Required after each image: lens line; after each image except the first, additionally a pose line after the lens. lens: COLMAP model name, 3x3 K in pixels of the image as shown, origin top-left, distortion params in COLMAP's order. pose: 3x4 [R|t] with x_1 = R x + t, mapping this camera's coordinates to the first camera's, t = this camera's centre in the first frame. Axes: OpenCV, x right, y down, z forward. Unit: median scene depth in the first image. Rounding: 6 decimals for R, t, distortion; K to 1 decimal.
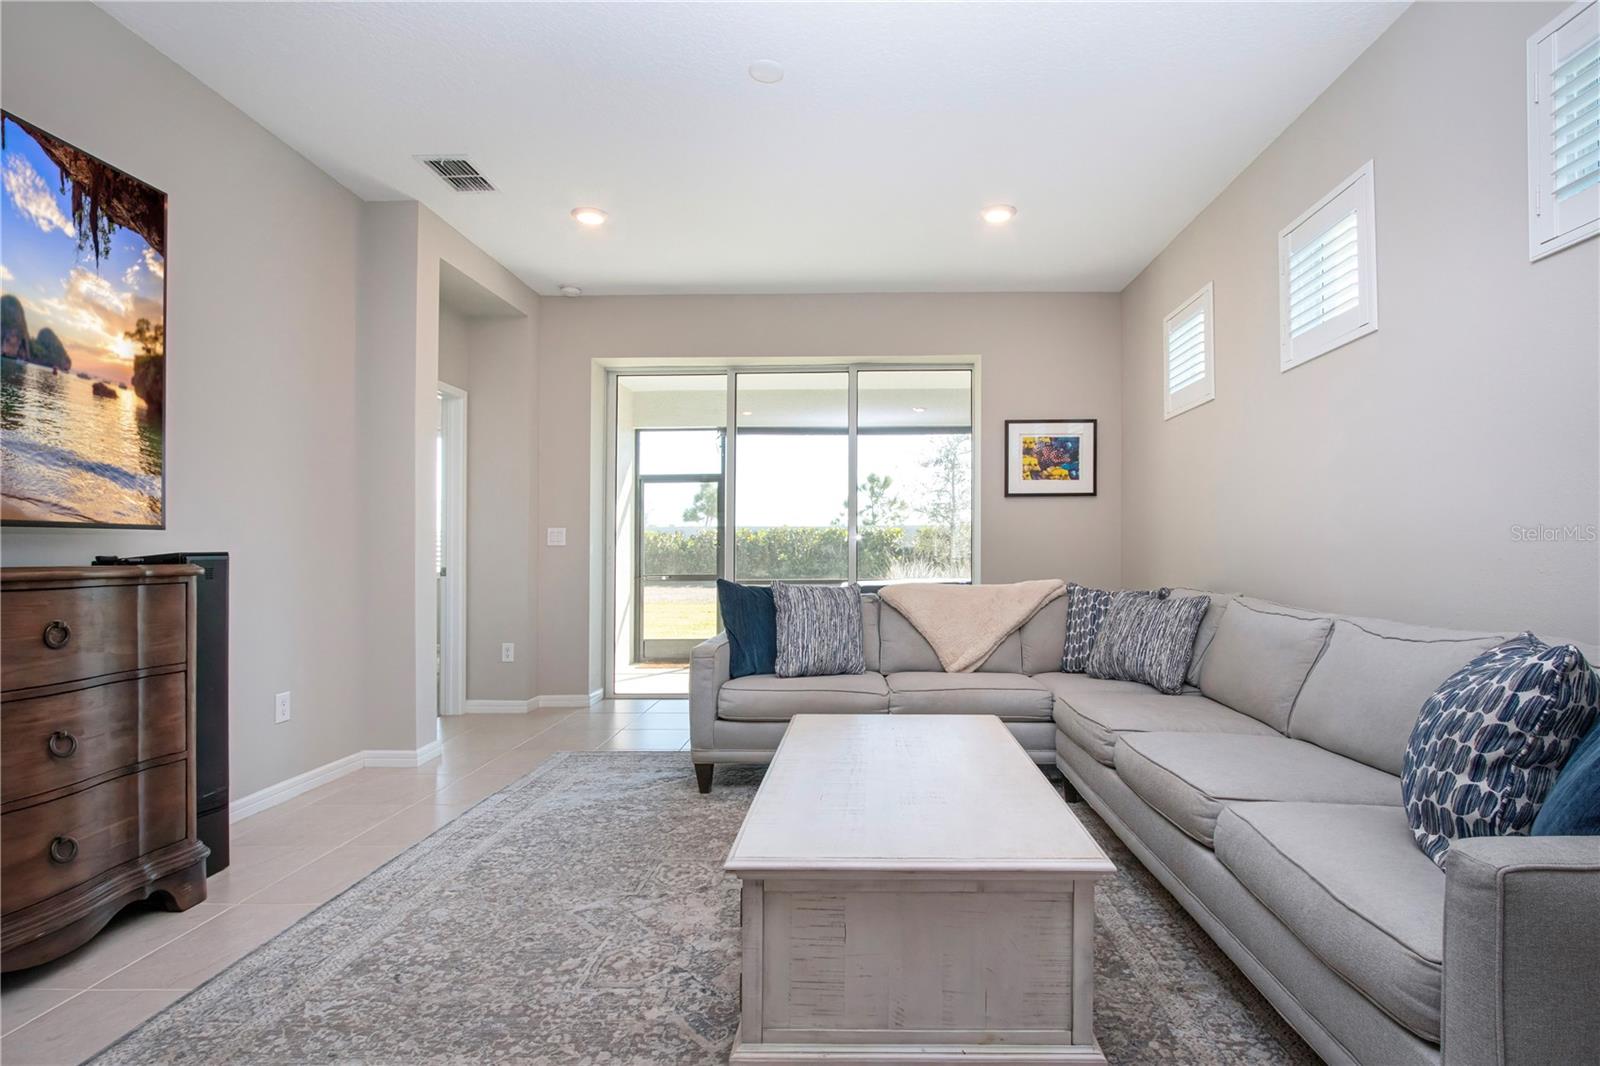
lens RADIAL K [[751.0, 0, 847.9], [0, 751.0, 545.6], [0, 0, 1]] dist [-0.021919, 0.000357]
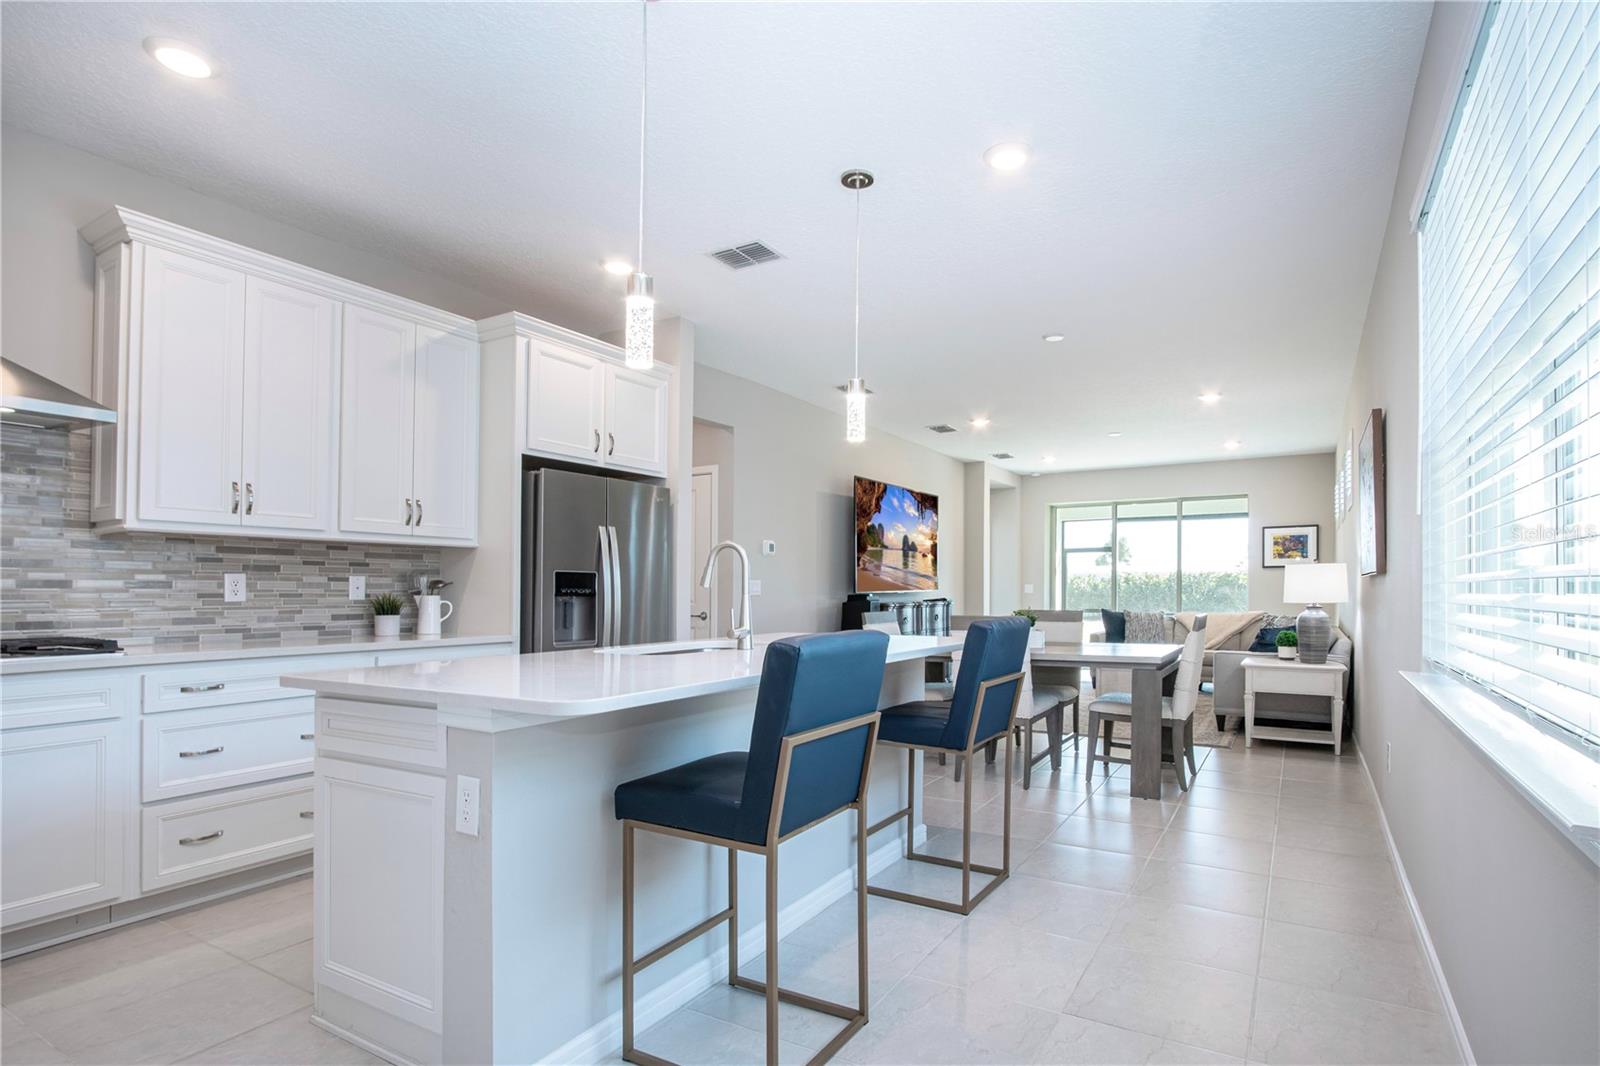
lens RADIAL K [[772.6, 0, 869.8], [0, 772.6, 582.1], [0, 0, 1]] dist [-0.003304, -0.000872]
pose [[0.875070, -0.003182, -0.483985, 0.410539], [0.002453, 0.999995, -0.002140, -0.040059], [0.483989, 0.000686, 0.875074, -1.678401]]
